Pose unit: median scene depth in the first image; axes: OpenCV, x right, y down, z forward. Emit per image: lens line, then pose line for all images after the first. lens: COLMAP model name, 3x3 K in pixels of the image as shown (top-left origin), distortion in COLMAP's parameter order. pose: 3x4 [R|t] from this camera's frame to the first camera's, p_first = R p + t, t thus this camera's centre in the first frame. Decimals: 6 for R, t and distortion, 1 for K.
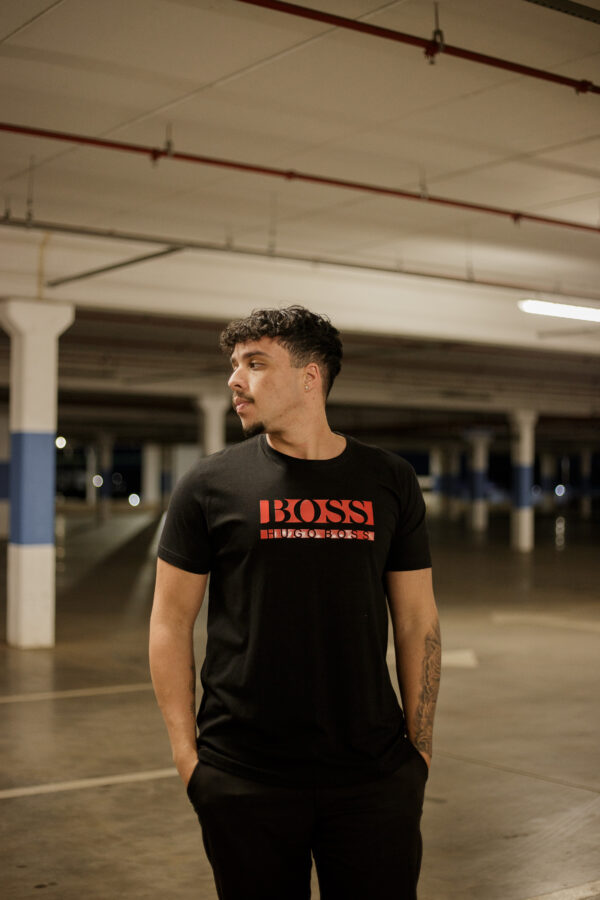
lens RADIAL K [[1250.7, 0, 300.0], [0, 1250.7, 450.0], [0, 0, 1]] dist [-0.156118, -0.125105]
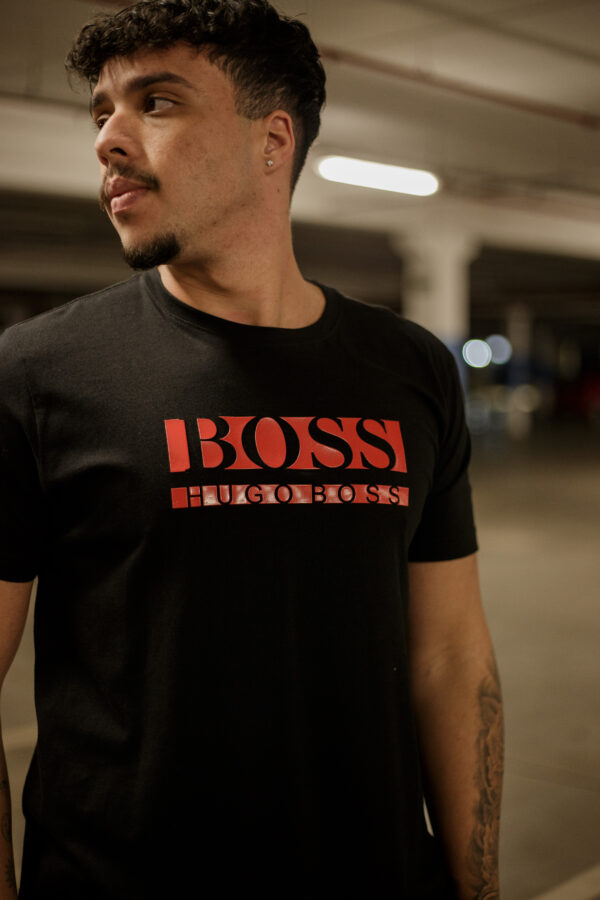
lens RADIAL K [[1250.7, 0, 300.0], [0, 1250.7, 450.0], [0, 0, 1]] dist [-0.156118, -0.125105]
pose [[0.967508, -0.009128, 0.252676, -0.096065], [-0.014462, 0.995714, 0.091348, 0.010634], [-0.252427, -0.092034, 0.963229, 0.566877]]
